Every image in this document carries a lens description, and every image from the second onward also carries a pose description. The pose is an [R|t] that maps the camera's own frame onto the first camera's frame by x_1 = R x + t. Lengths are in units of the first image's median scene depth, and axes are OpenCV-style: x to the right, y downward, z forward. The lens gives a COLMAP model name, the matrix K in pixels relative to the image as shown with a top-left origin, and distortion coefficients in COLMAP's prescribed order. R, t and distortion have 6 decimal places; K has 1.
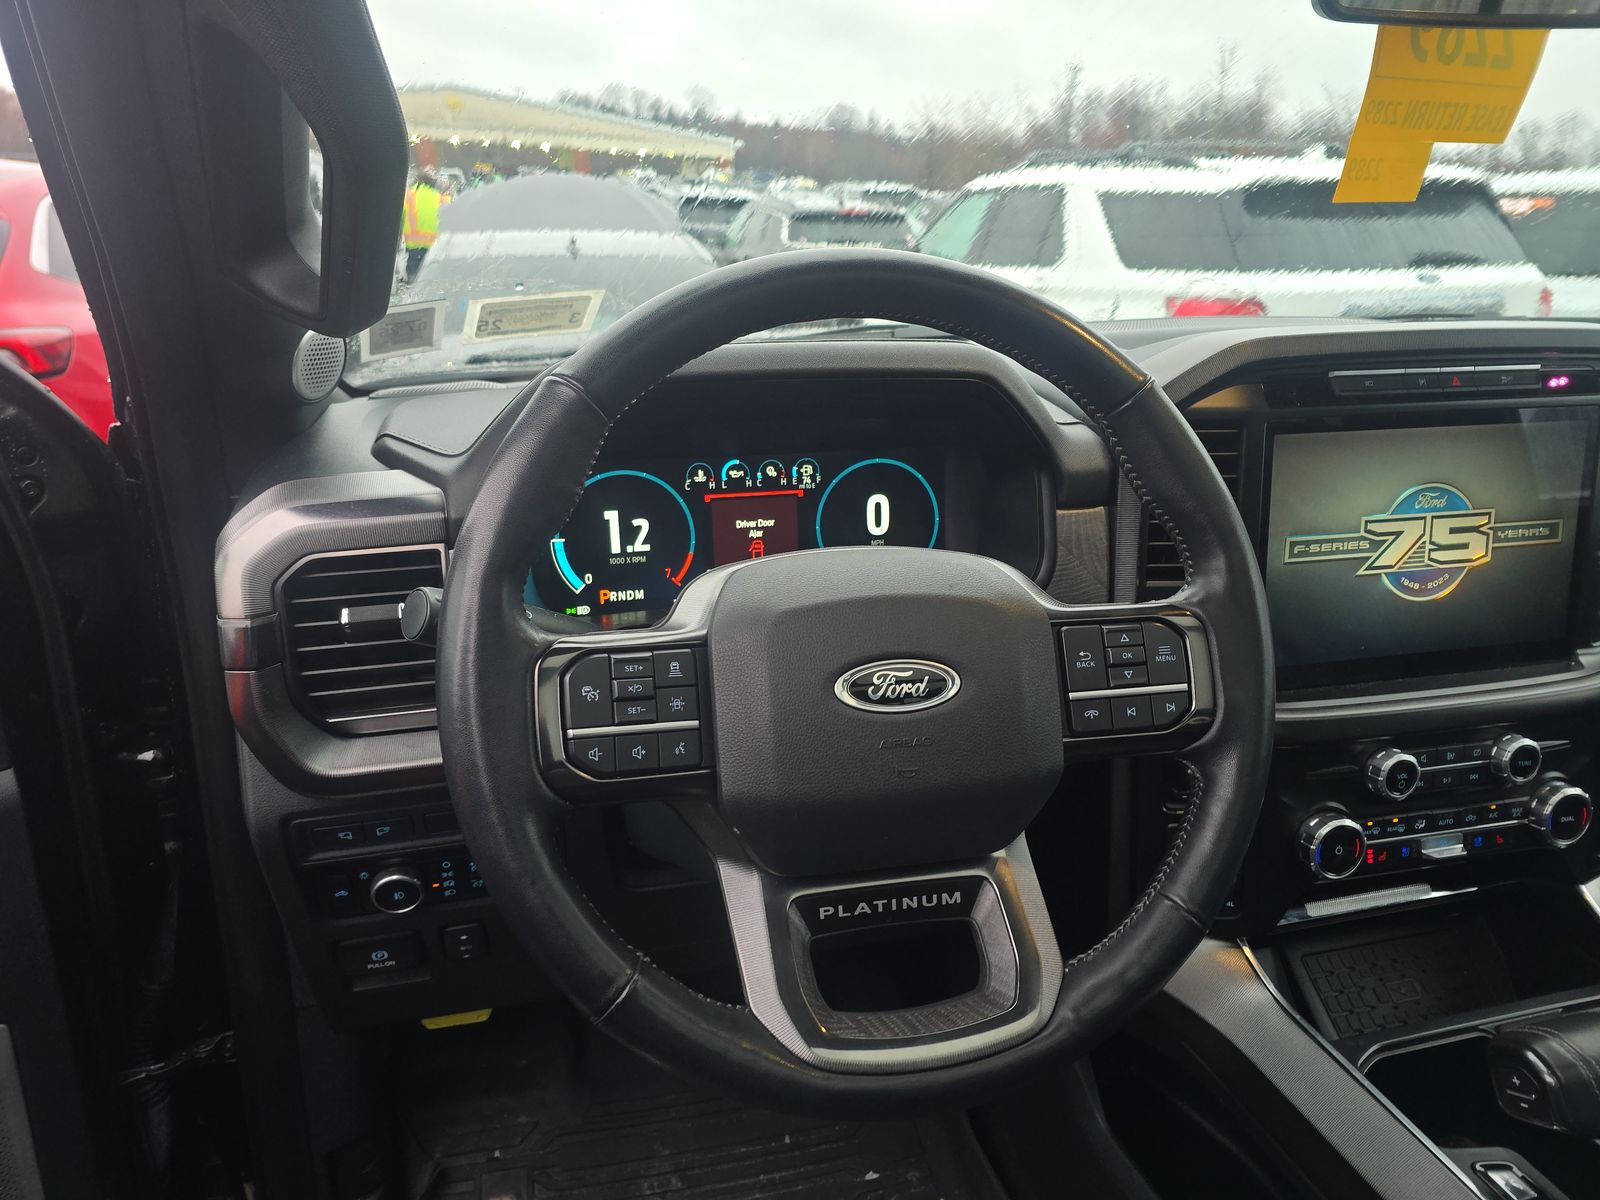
lens RADIAL K [[1092.7, 0, 802.0], [0, 1092.7, 609.8], [0, 0, 1]] dist [0.054160, -0.035290]
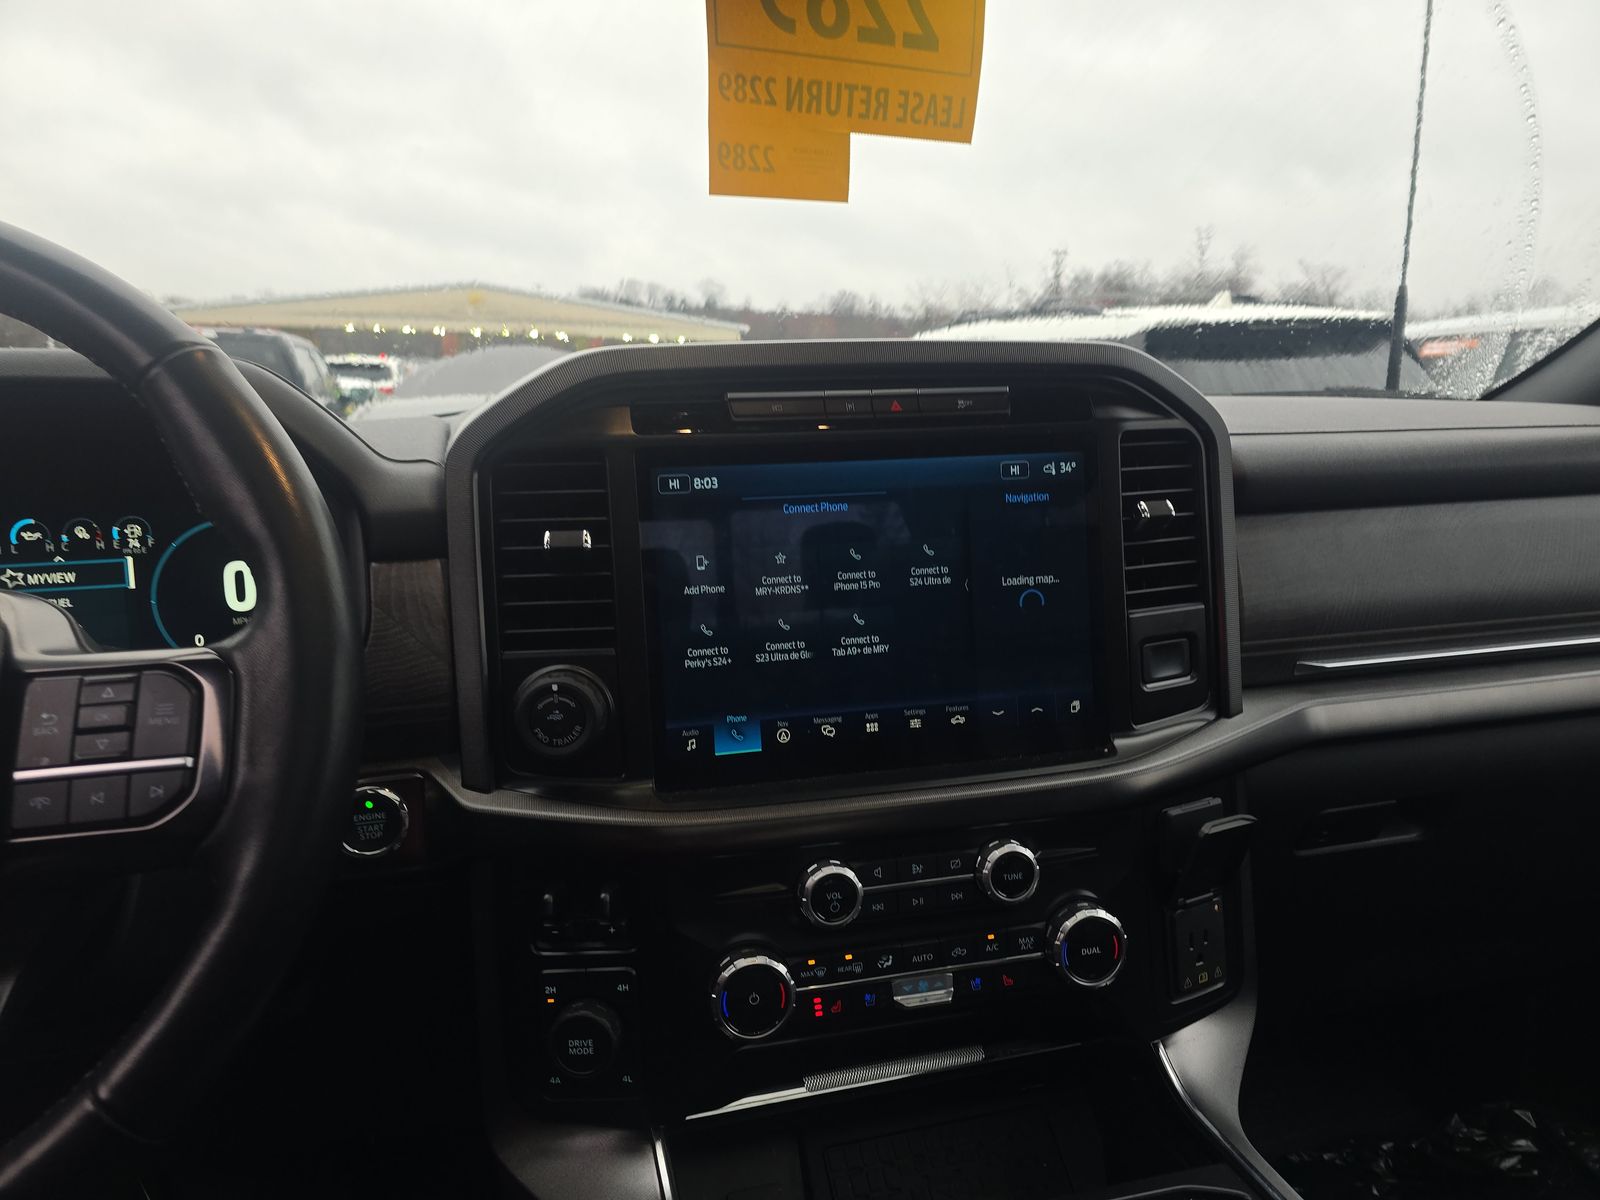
lens RADIAL K [[1092.7, 0, 801.8], [0, 1092.7, 611.7], [0, 0, 1]] dist [0.054160, -0.035290]
pose [[0.999610, -0.025573, -0.011200, 0.513477], [0.023675, 0.989090, -0.145396, 0.062698], [0.014796, 0.145074, 0.989310, 0.209620]]
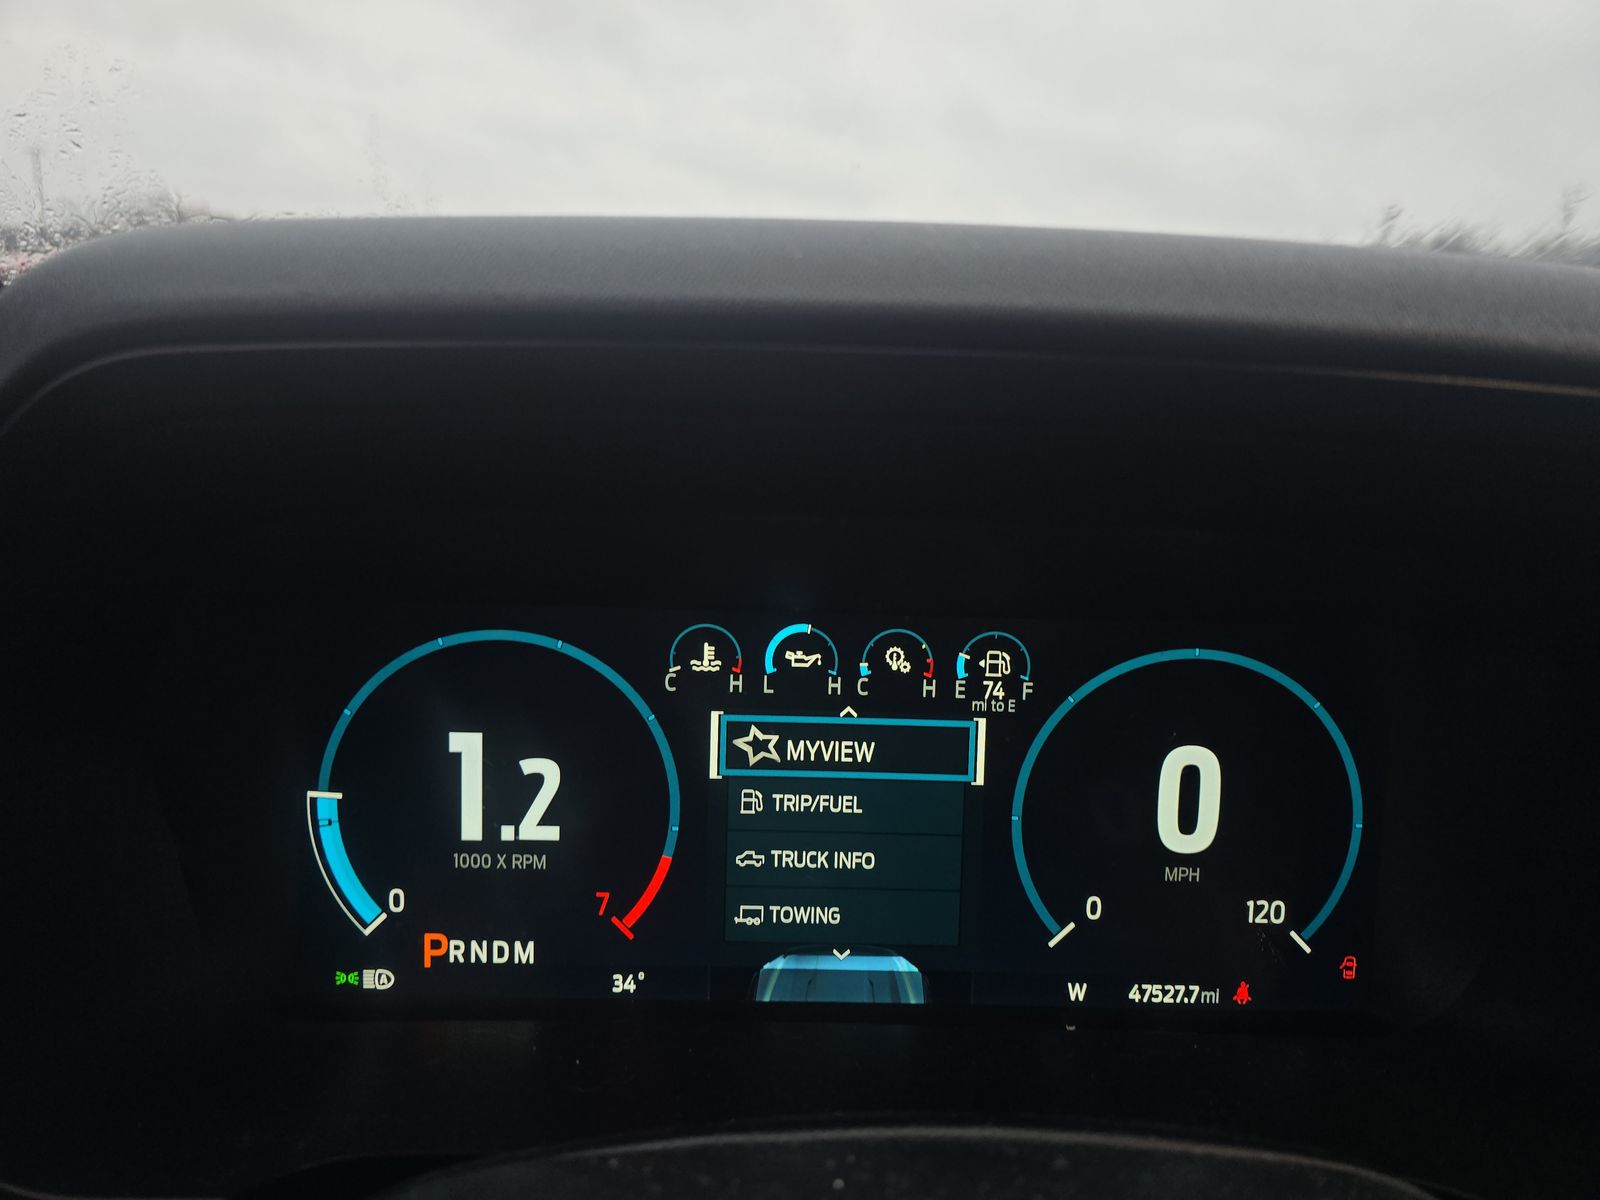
lens RADIAL K [[1092.7, 0, 809.2], [0, 1092.7, 597.4], [0, 0, 1]] dist [0.054160, -0.035290]
pose [[0.970755, 0.074126, -0.228342, 0.026524], [-0.100790, 0.989093, -0.107403, -0.105438], [0.217890, 0.127277, 0.967639, 0.634492]]
